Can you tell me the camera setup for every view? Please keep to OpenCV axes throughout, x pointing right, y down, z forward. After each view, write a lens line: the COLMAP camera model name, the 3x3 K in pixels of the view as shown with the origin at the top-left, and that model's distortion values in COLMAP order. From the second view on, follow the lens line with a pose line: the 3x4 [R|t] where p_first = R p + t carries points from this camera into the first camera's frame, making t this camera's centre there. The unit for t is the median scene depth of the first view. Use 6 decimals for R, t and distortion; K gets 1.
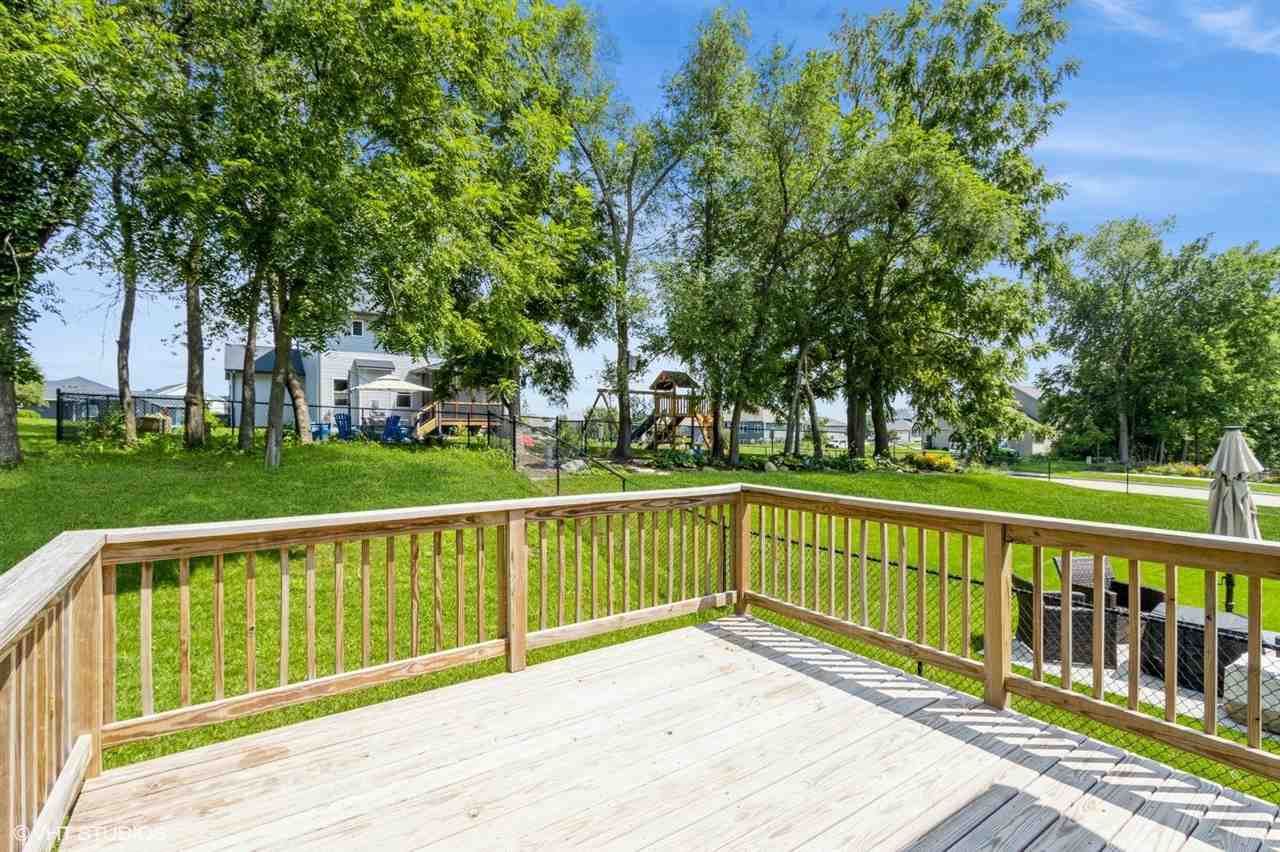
lens RADIAL K [[590.2, 0, 634.0], [0, 590.2, 426.9], [0, 0, 1]] dist [0.000158, -0.000603]
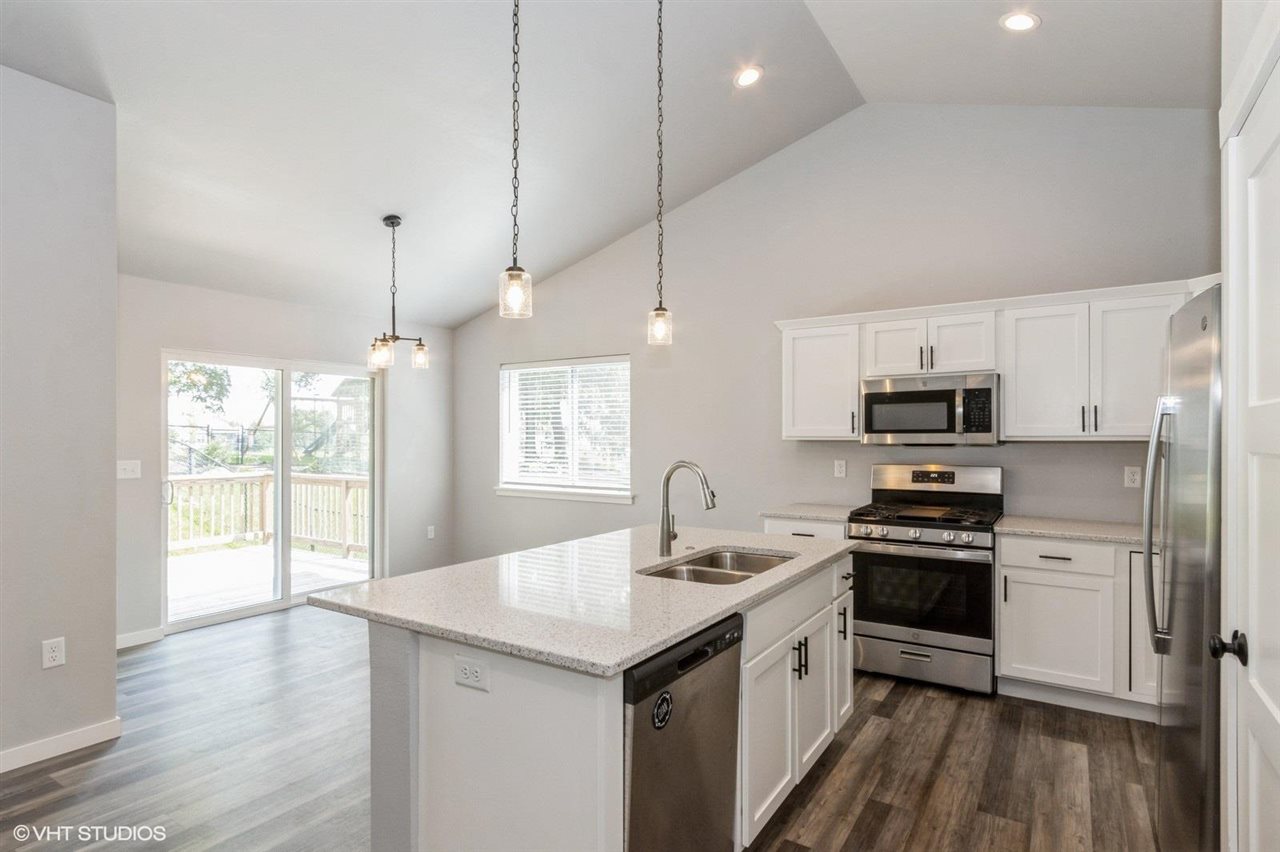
lens RADIAL K [[664.9, 0, 639.0], [0, 664.9, 434.9], [0, 0, 1]] dist [0.004608, 0.000878]
pose [[0.924666, -0.001008, 0.380778, 0.172110], [-0.000097, 0.999996, 0.002882, -0.007360], [-0.380779, -0.002701, 0.924662, -0.480411]]
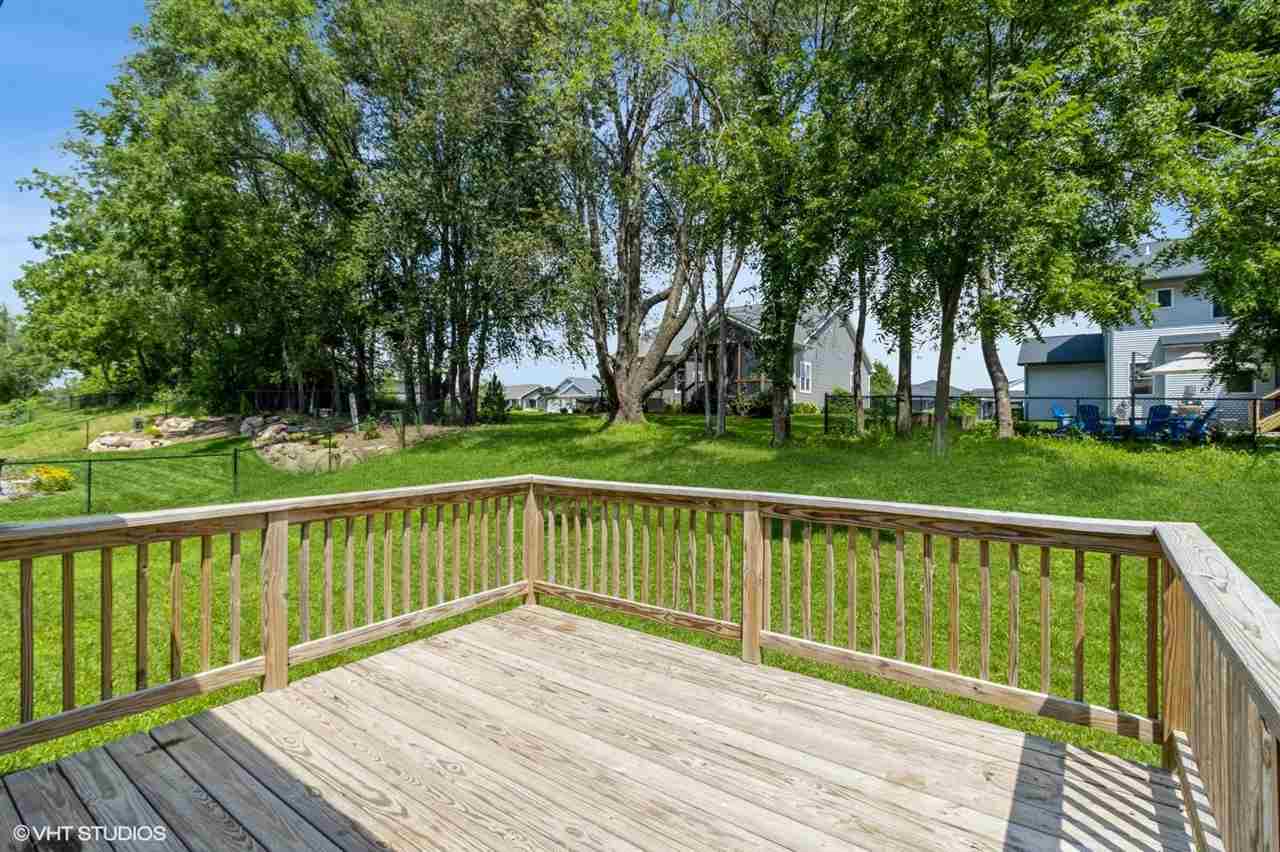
lens RADIAL K [[598.4, 0, 640.0], [0, 598.4, 426.0], [0, 0, 1]] dist [0.002084, 0.000582]
pose [[0.320184, 0.005100, -0.947342, 0.203386], [0.002434, 0.999978, 0.006206, 0.002195], [0.947352, -0.004293, 0.320164, 0.146168]]
